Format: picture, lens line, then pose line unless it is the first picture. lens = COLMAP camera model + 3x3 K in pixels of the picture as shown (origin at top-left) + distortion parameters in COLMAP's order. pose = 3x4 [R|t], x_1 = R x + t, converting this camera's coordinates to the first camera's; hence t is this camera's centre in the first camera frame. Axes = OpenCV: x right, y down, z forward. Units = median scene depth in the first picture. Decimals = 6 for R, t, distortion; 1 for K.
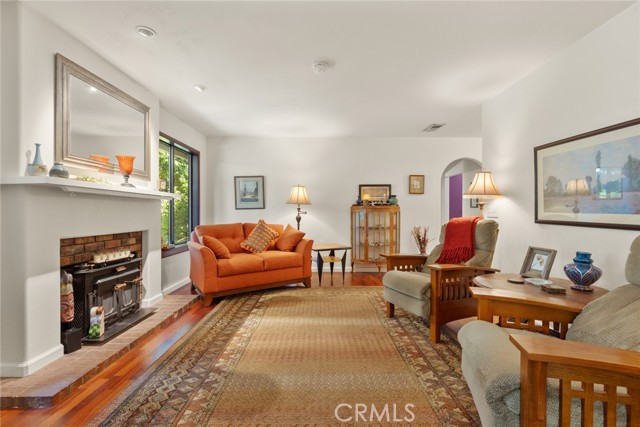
lens RADIAL K [[290.3, 0, 320.2], [0, 290.3, 211.9], [0, 0, 1]] dist [0.002832, -0.001308]
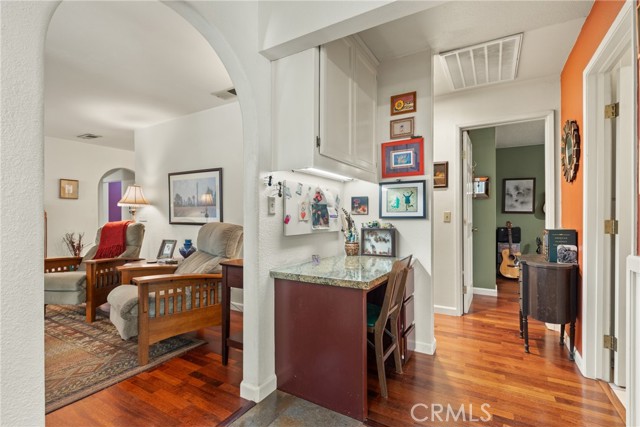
lens RADIAL K [[299.1, 0, 320.3], [0, 299.1, 216.6], [0, 0, 1]] dist [-0.000258, 0.000095]
pose [[0.518117, -0.004561, 0.855298, -0.173368], [0.006692, 0.999977, 0.001279, 0.001954], [-0.855284, 0.005061, 0.518135, -0.465781]]
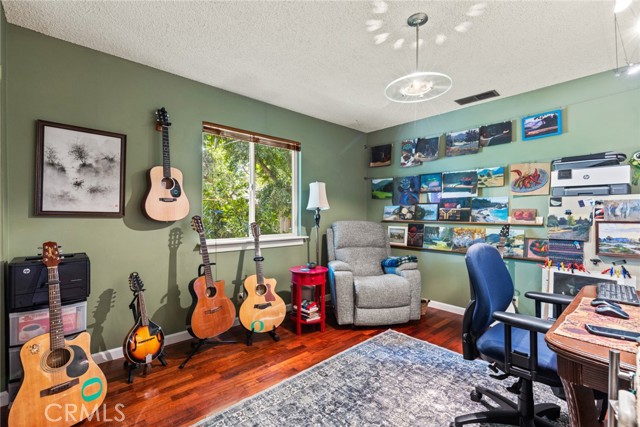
lens RADIAL K [[290.3, 0, 336.6], [0, 290.3, 215.1], [0, 0, 1]] dist [0.002832, -0.001308]
pose [[-0.685311, 0.002902, 0.728245, 1.393084], [0.005768, 0.999982, 0.001443, -0.010228], [-0.728228, 0.005189, -0.685316, -0.532234]]
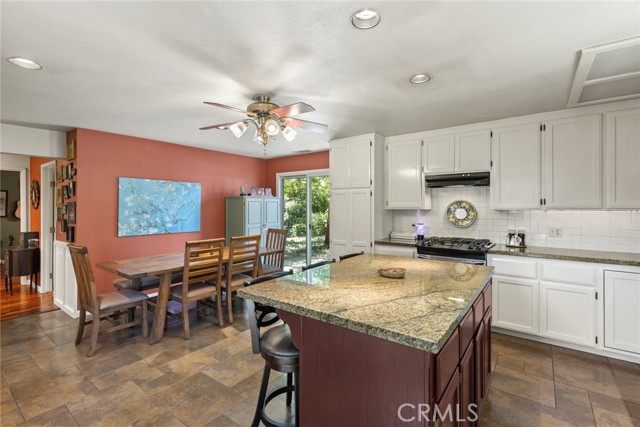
lens RADIAL K [[290.3, 0, 323.9], [0, 290.3, 206.4], [0, 0, 1]] dist [0.002832, -0.001308]
pose [[-0.800776, -0.003413, 0.598955, -1.684098], [-0.000194, 0.999985, 0.005439, -0.131578], [-0.598964, 0.004239, -0.800764, -0.250058]]
